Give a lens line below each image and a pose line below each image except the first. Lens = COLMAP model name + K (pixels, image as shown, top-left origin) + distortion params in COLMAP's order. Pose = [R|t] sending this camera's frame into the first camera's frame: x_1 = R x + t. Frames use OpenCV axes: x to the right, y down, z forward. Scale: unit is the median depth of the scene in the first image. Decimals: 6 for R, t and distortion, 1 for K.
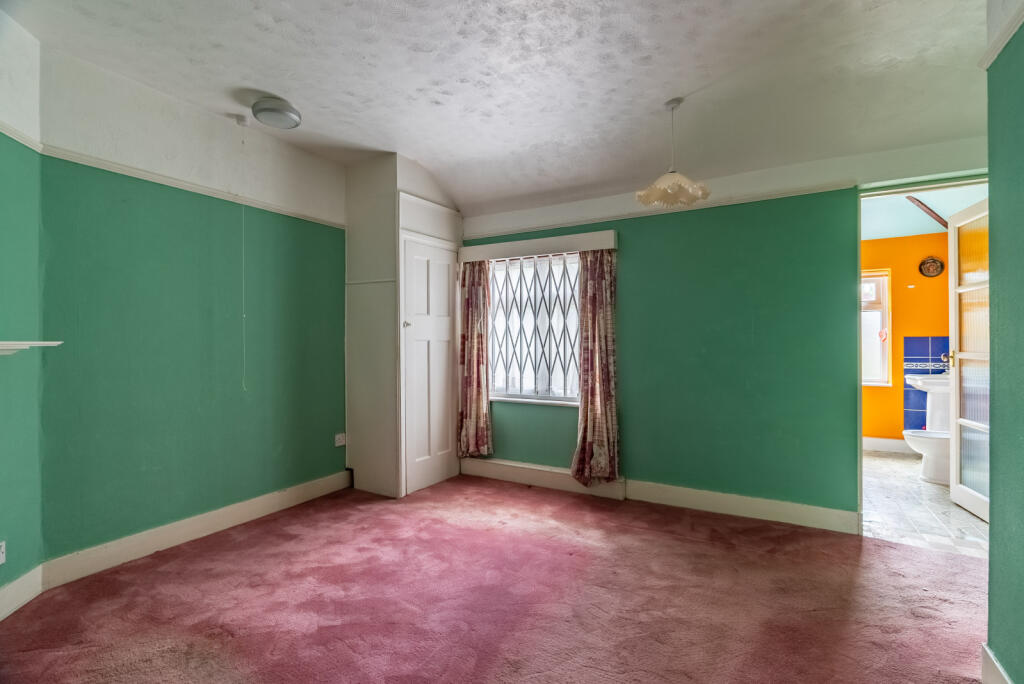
lens RADIAL K [[471.4, 0, 515.2], [0, 471.4, 343.0], [0, 0, 1]] dist [-0.004667, -0.000352]
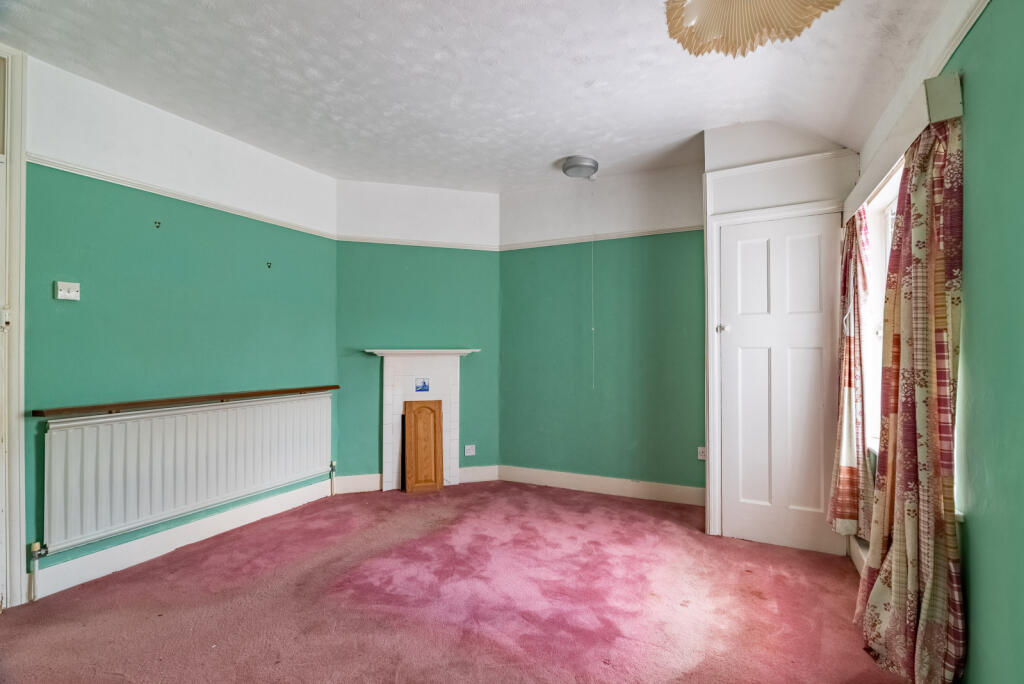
lens RADIAL K [[471.4, 0, 514.6], [0, 471.4, 343.2], [0, 0, 1]] dist [-0.004667, -0.000352]
pose [[0.059977, -0.009978, -0.998150, 0.734846], [-0.000748, 0.999949, -0.010041, -0.006816], [0.998199, 0.001349, 0.059967, 0.761411]]
